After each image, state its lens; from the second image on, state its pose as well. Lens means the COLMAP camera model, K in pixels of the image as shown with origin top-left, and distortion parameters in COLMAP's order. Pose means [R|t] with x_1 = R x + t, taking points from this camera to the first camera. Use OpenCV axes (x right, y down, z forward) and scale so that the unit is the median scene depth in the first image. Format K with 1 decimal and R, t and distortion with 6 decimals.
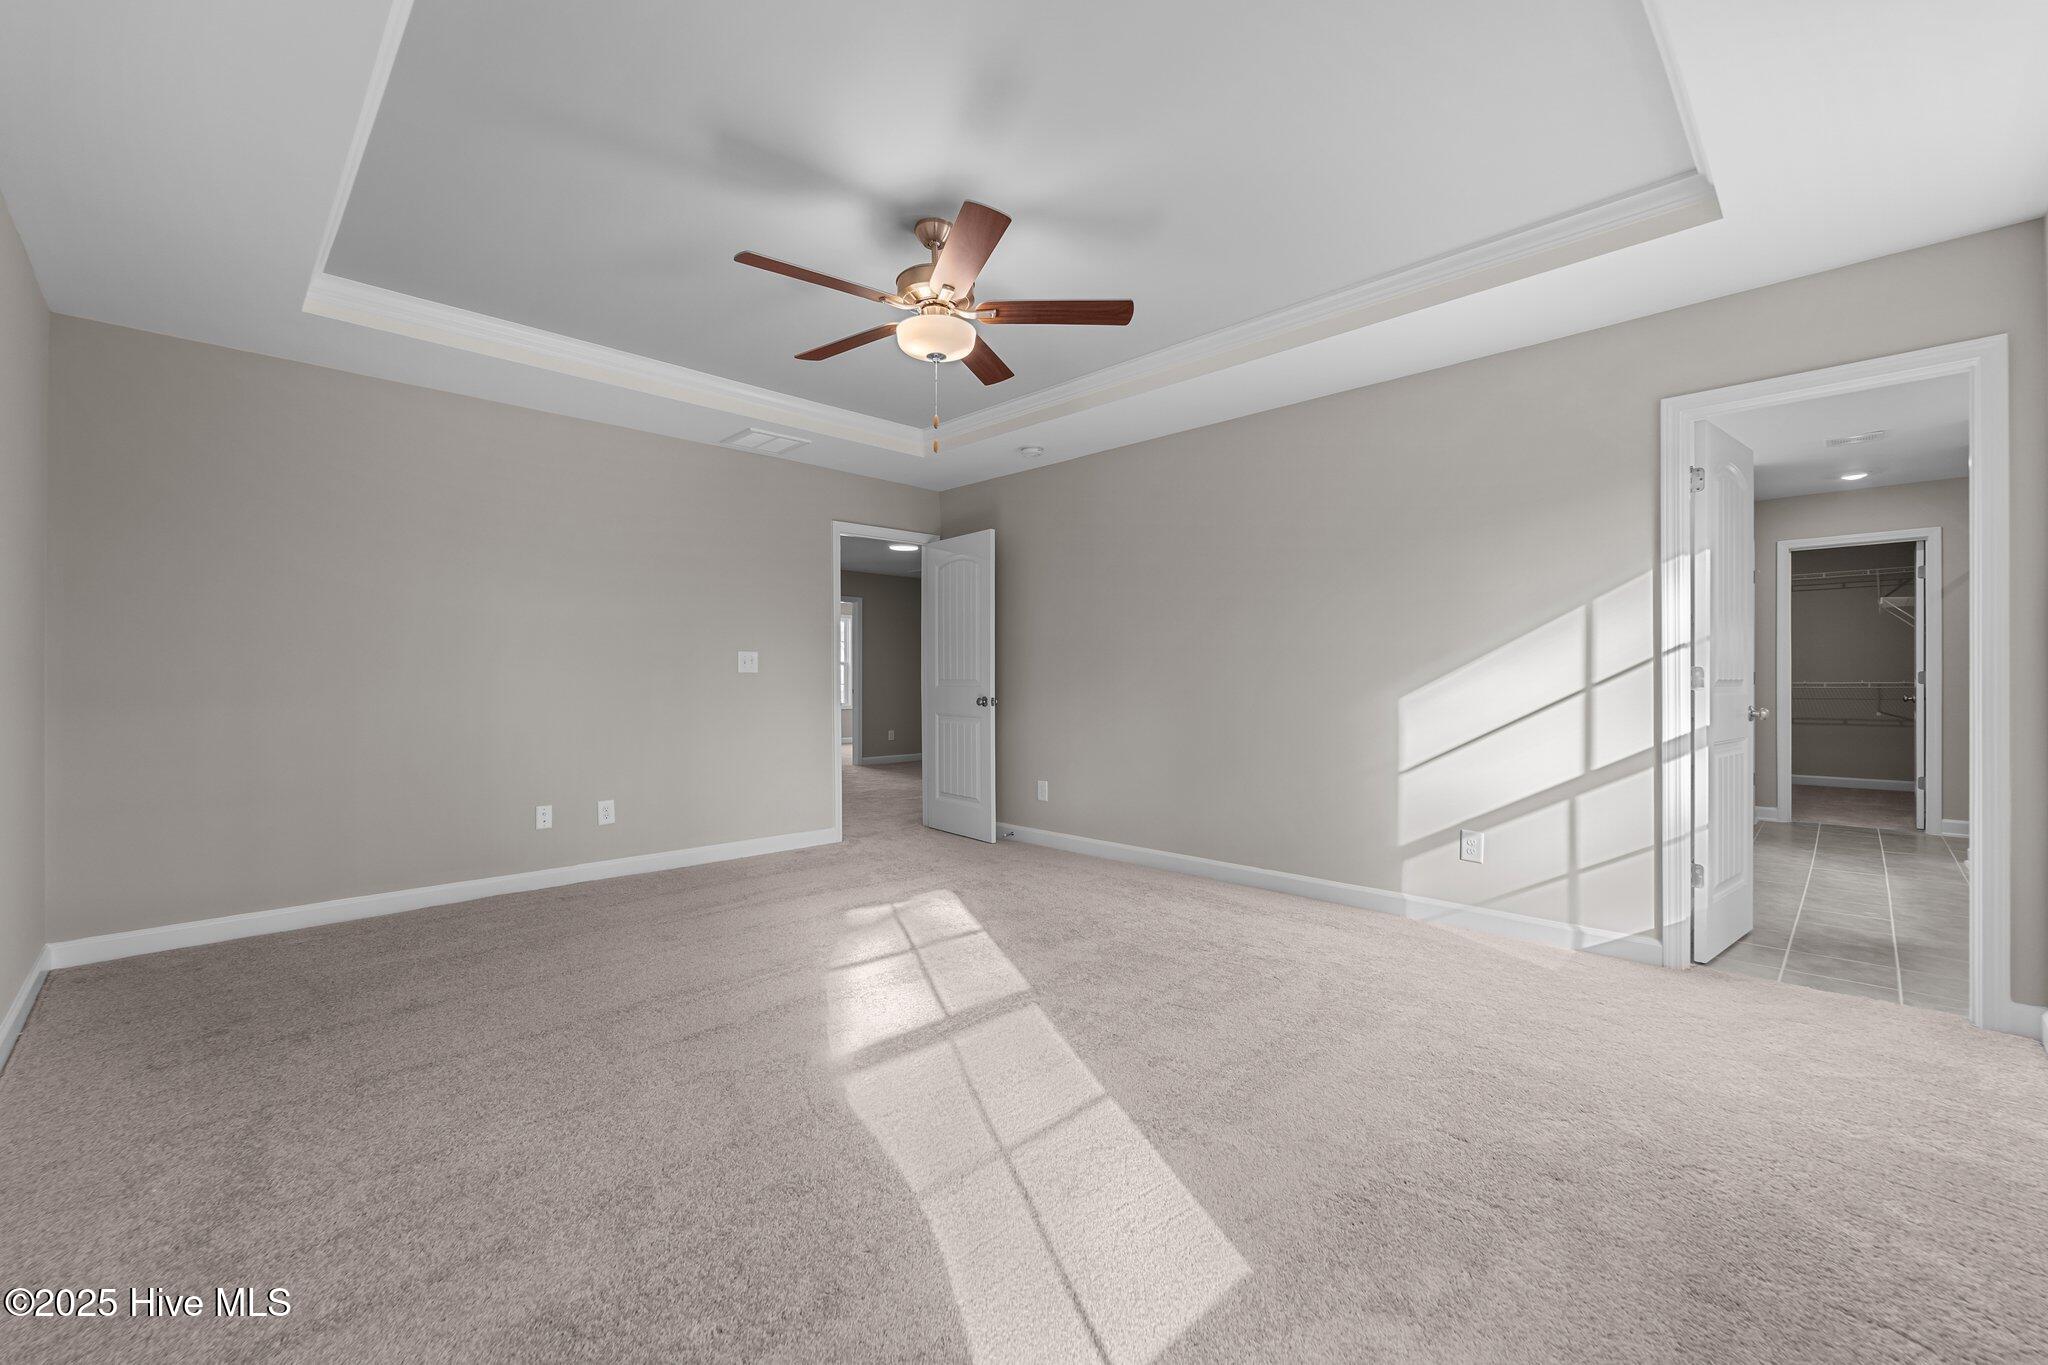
lens RADIAL K [[838.0, 0, 1024.2], [0, 838.0, 675.1], [0, 0, 1]] dist [0.000979, -0.000059]
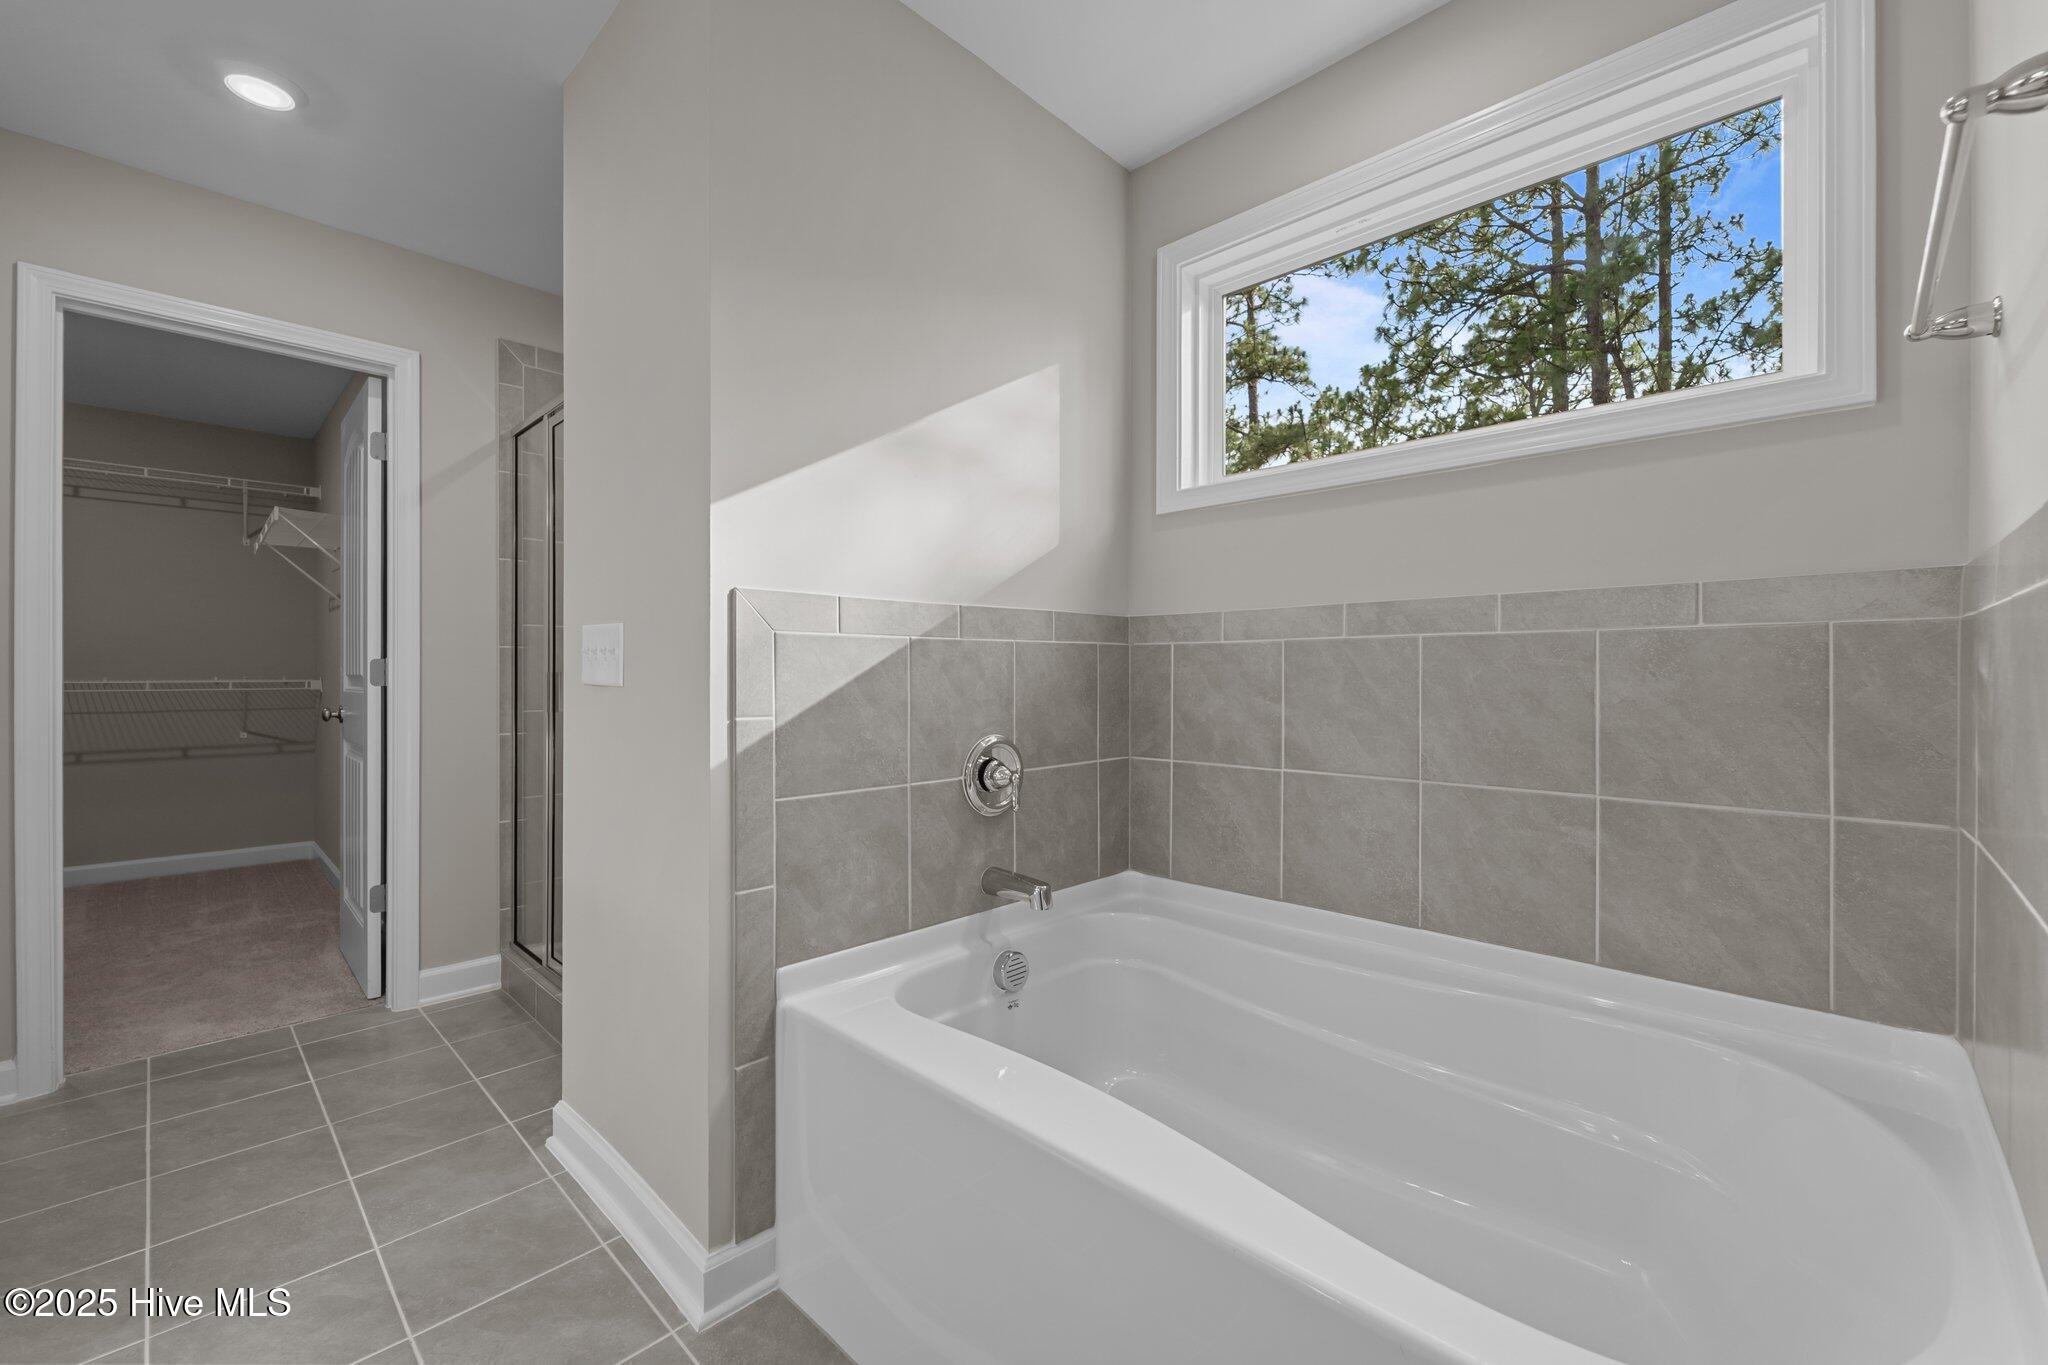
lens RADIAL K [[838.0, 0, 1024.2], [0, 838.0, 675.1], [0, 0, 1]] dist [0.000979, -0.000059]
pose [[-0.018334, 0.001466, 0.999831, 0.586133], [-0.007668, 0.999969, -0.001607, 0.005709], [-0.999803, -0.007696, -0.018322, 0.638845]]
